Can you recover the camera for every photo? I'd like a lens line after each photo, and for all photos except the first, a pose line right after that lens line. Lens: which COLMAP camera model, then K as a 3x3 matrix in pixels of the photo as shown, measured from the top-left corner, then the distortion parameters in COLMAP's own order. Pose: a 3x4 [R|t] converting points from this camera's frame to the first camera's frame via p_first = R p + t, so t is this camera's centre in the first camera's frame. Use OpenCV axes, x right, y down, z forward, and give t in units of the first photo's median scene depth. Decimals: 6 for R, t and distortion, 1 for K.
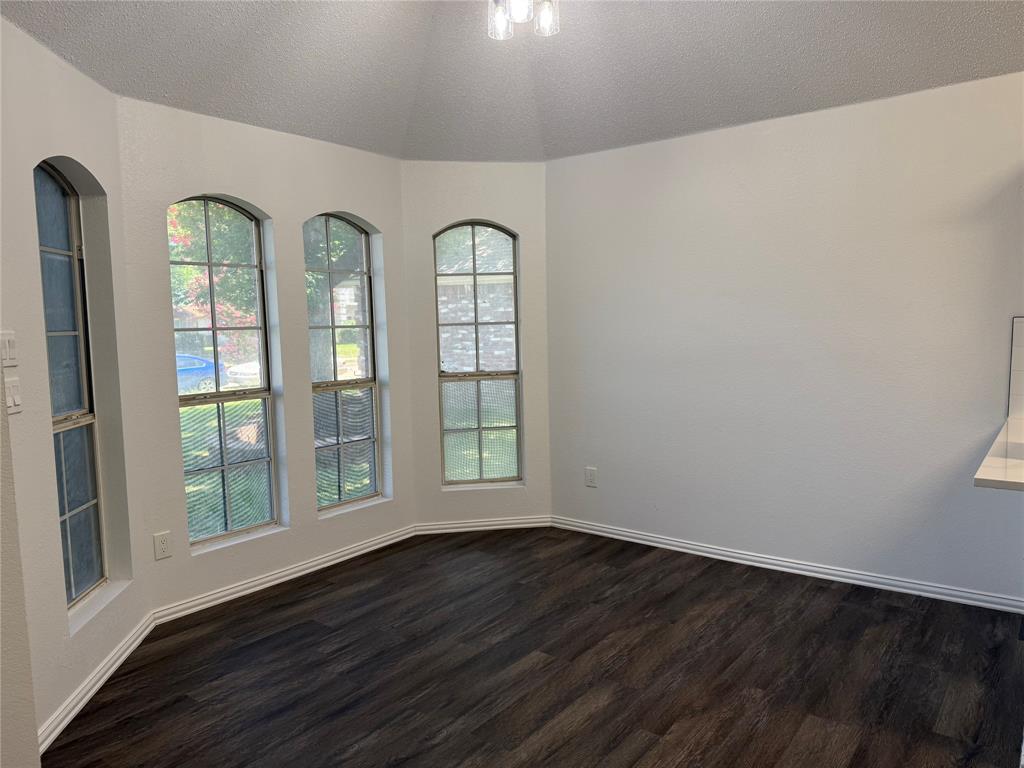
lens RADIAL K [[723.4, 0, 513.0], [0, 723.4, 379.0], [0, 0, 1]] dist [0.056171, -0.069780]
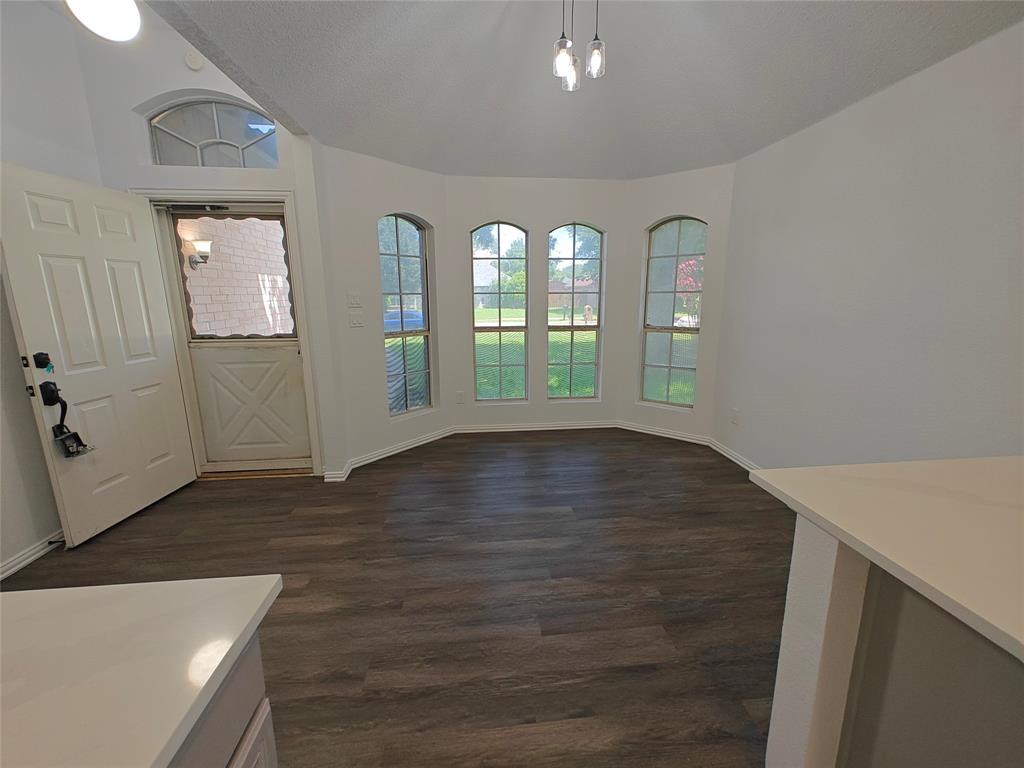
lens RADIAL K [[432.4, 0, 509.8], [0, 432.4, 379.8], [0, 0, 1]] dist [0.005553, 0.000791]
pose [[0.686853, 0.162379, -0.708425, 0.483399], [-0.068584, 0.984854, 0.159244, -0.028939], [0.723553, -0.060791, 0.687587, 0.247244]]
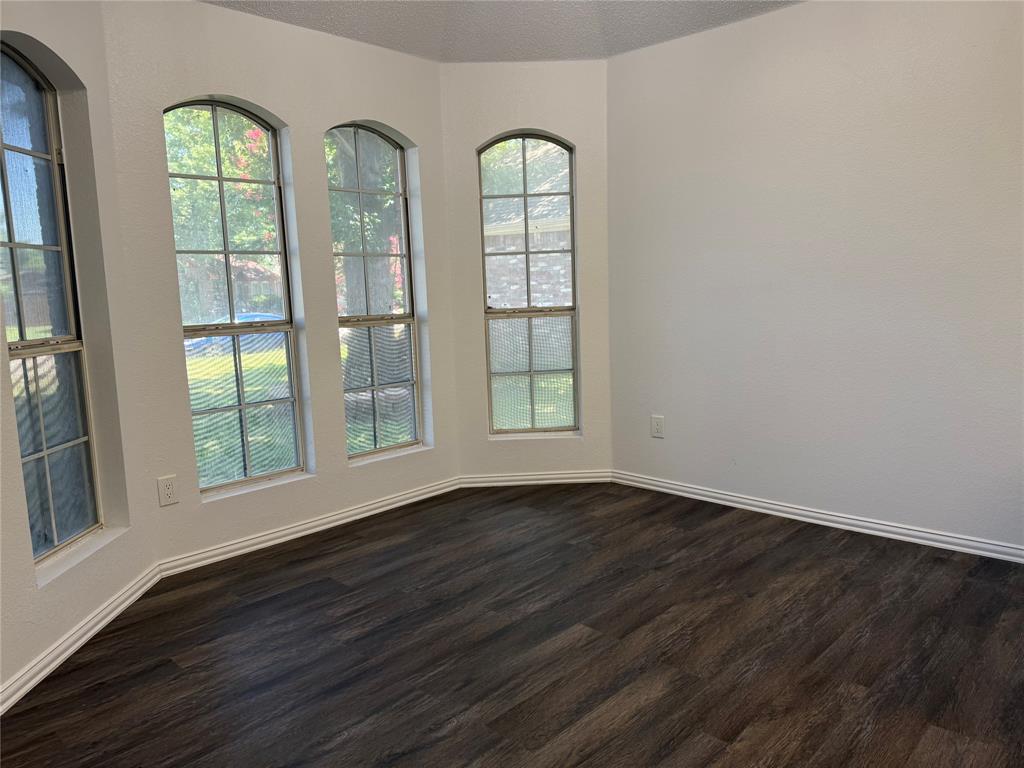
lens RADIAL K [[723.4, 0, 515.2], [0, 723.4, 378.4], [0, 0, 1]] dist [0.056171, -0.069780]
pose [[0.994247, 0.004038, -0.107035, 0.040648], [0.001376, 0.998725, 0.050454, 0.044550], [0.107103, -0.050311, 0.992974, 0.157266]]
